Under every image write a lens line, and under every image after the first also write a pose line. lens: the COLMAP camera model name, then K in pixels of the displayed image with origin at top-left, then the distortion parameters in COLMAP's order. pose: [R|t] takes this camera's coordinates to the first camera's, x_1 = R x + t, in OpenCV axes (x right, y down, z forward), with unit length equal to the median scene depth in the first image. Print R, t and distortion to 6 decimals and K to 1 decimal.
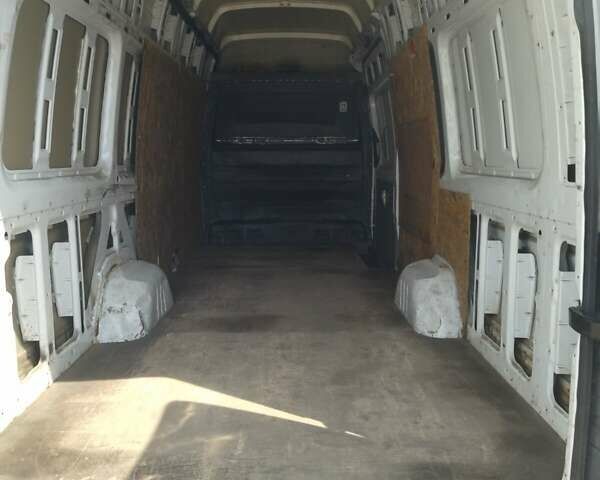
lens RADIAL K [[492.3, 0, 300.6], [0, 492.3, 242.3], [0, 0, 1]] dist [-0.021154, -0.018855]
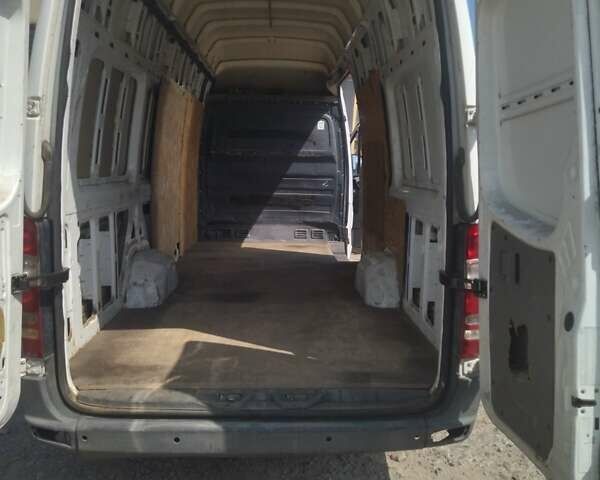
lens RADIAL K [[492.3, 0, 300.2], [0, 492.3, 237.4], [0, 0, 1]] dist [-0.021154, -0.018855]
pose [[0.999502, 0.014580, 0.027972, 0.019713], [-0.014006, 0.999690, -0.020587, 0.037006], [-0.028263, 0.020185, 0.999397, -0.374055]]
